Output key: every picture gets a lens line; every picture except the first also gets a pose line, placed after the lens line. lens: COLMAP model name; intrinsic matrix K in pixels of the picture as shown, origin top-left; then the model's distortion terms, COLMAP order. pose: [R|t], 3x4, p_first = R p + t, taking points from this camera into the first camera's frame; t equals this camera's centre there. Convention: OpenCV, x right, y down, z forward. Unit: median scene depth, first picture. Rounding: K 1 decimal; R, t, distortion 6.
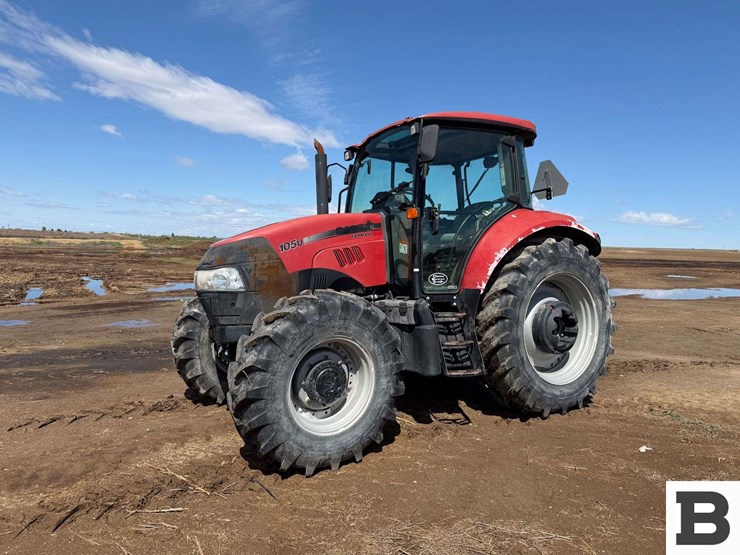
lens RADIAL K [[526.5, 0, 359.1], [0, 526.5, 272.4], [0, 0, 1]] dist [0.059112, -0.071351]
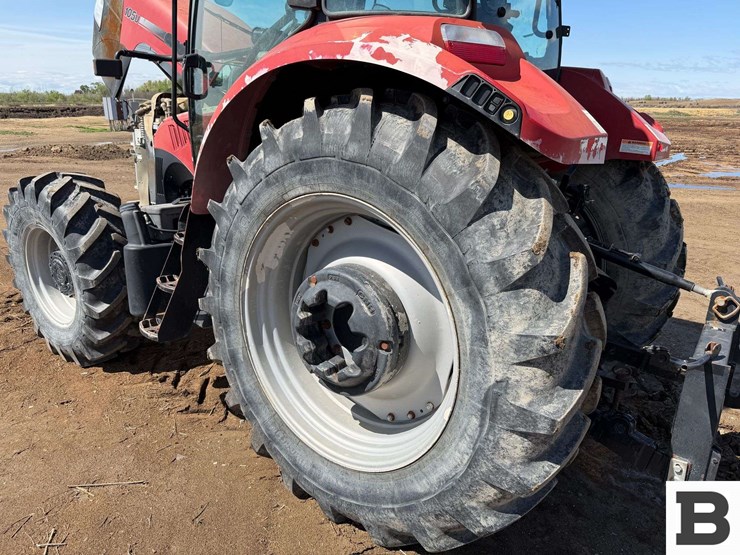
lens RADIAL K [[526.5, 0, 367.9], [0, 526.5, 282.6], [0, 0, 1]] dist [0.059112, -0.071351]
pose [[0.356280, 0.272233, -0.893842, 0.778564], [-0.041654, 0.960292, 0.275869, -0.046247], [0.933450, -0.061055, 0.353473, 0.937189]]
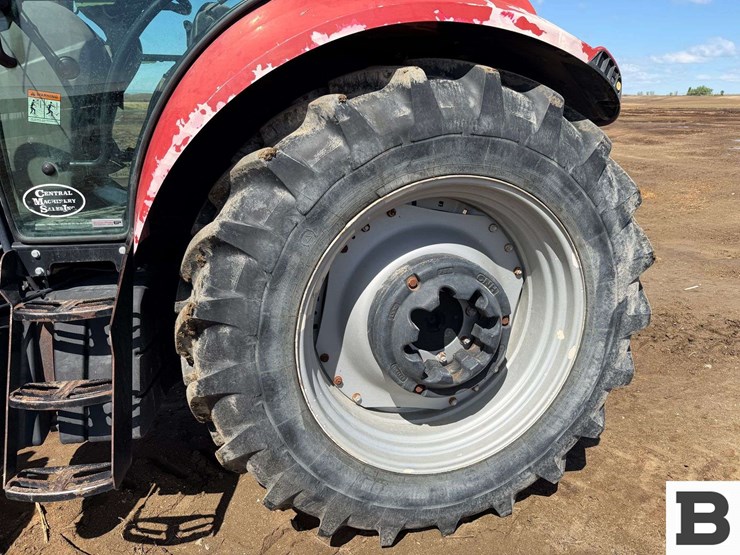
lens RADIAL K [[526.5, 0, 369.9], [0, 526.5, 283.7], [0, 0, 1]] dist [0.059112, -0.071351]
pose [[0.969620, 0.050503, -0.239348, 0.438645], [0.014962, 0.964379, 0.264100, -0.025393], [0.244160, -0.259657, 0.934325, 0.696576]]
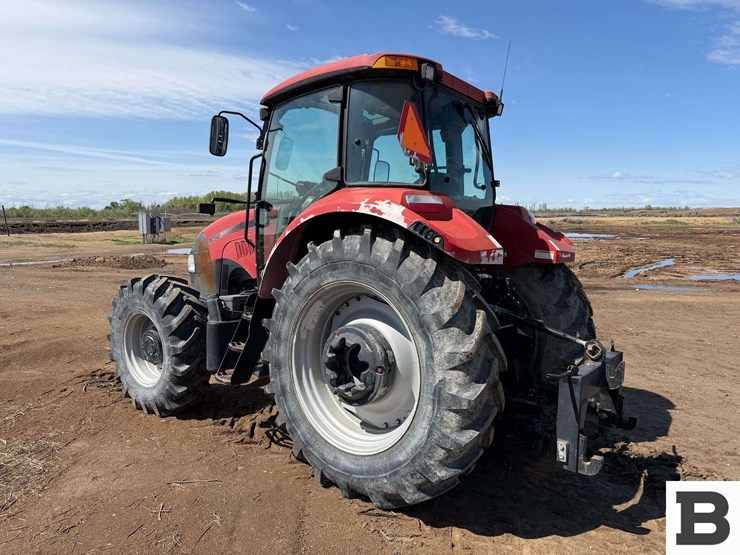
lens RADIAL K [[526.5, 0, 371.7], [0, 526.5, 273.1], [0, 0, 1]] dist [0.059112, -0.071351]
pose [[0.342415, 0.071210, -0.936846, 1.053195], [-0.033206, 0.997418, 0.063678, -0.056151], [0.938962, 0.009304, 0.343895, 0.846779]]
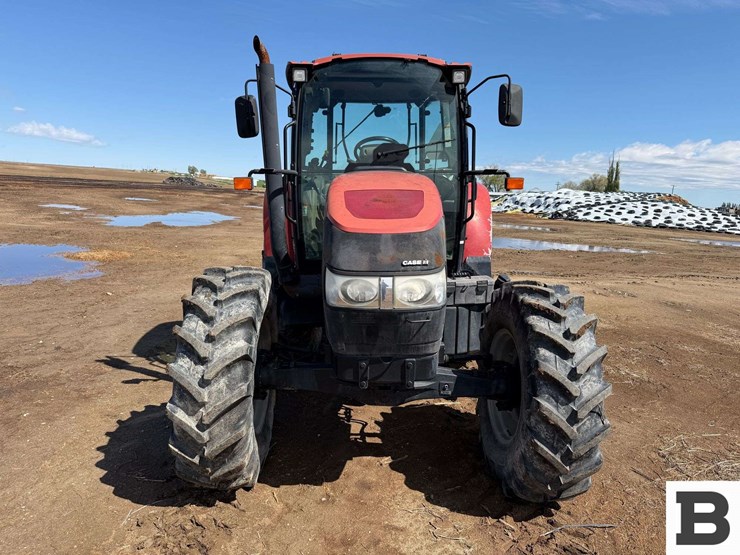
lens RADIAL K [[526.5, 0, 371.9], [0, 526.5, 282.9], [0, 0, 1]] dist [0.059112, -0.071351]
pose [[0.465192, -0.152698, 0.871940, -0.754957], [-0.003791, 0.984657, 0.174460, -0.091992], [-0.885201, -0.084463, 0.457476, 0.699763]]
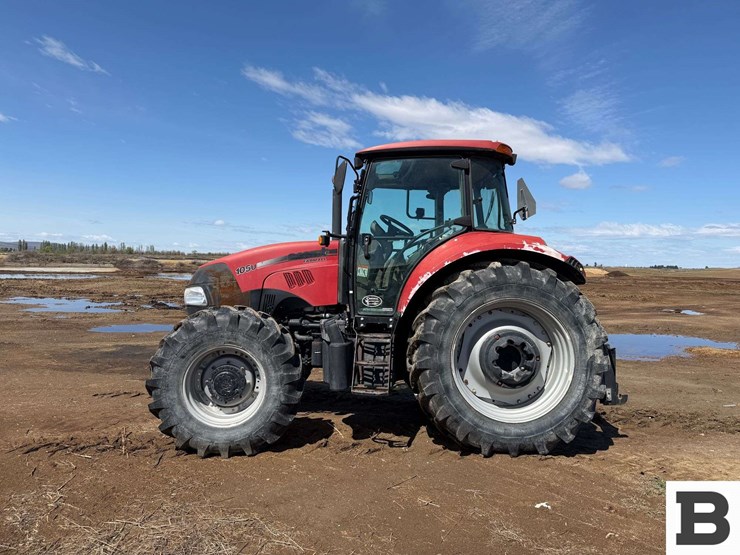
lens RADIAL K [[526.5, 0, 354.8], [0, 526.5, 263.3], [0, 0, 1]] dist [0.059112, -0.071351]
pose [[0.868895, -0.005978, -0.494961, 0.634788], [-0.025900, 0.998008, -0.057521, -0.001778], [0.494319, 0.062799, 0.867009, 0.066301]]
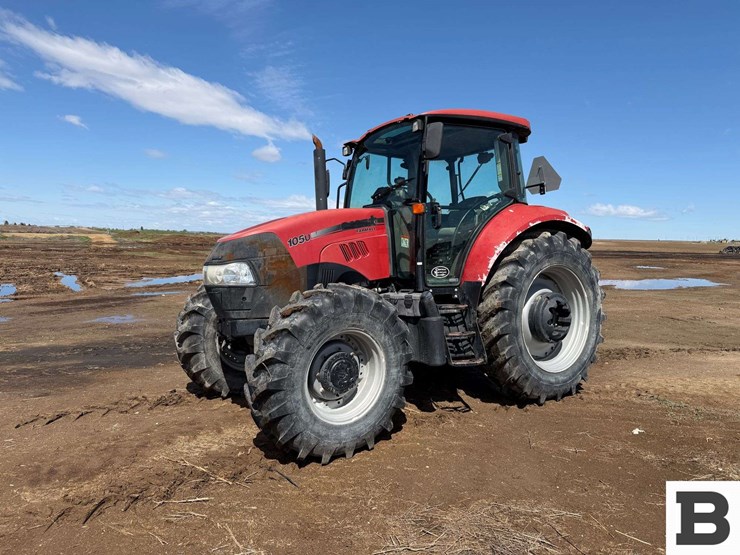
lens RADIAL K [[526.5, 0, 358.9], [0, 526.5, 271.1], [0, 0, 1]] dist [0.059112, -0.071351]
pose [[0.998793, -0.007924, 0.048477, -0.058628], [0.007414, 0.999915, 0.010689, -0.001461], [-0.048558, -0.010316, 0.998767, -0.022259]]
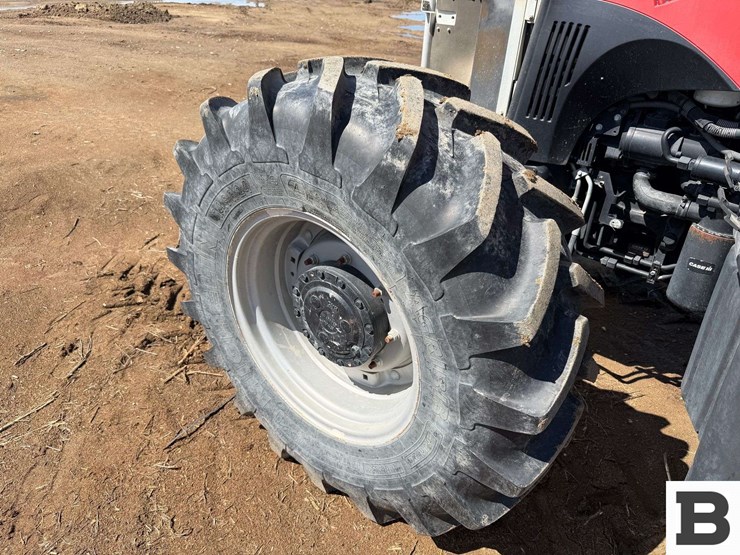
lens RADIAL K [[526.5, 0, 378.9], [0, 526.5, 263.8], [0, 0, 1]] dist [0.059112, -0.071351]
pose [[0.340175, 0.443574, -0.829170, 0.205326], [-0.068138, 0.891065, 0.448732, -0.003329], [0.937890, -0.096150, 0.333342, 0.726216]]
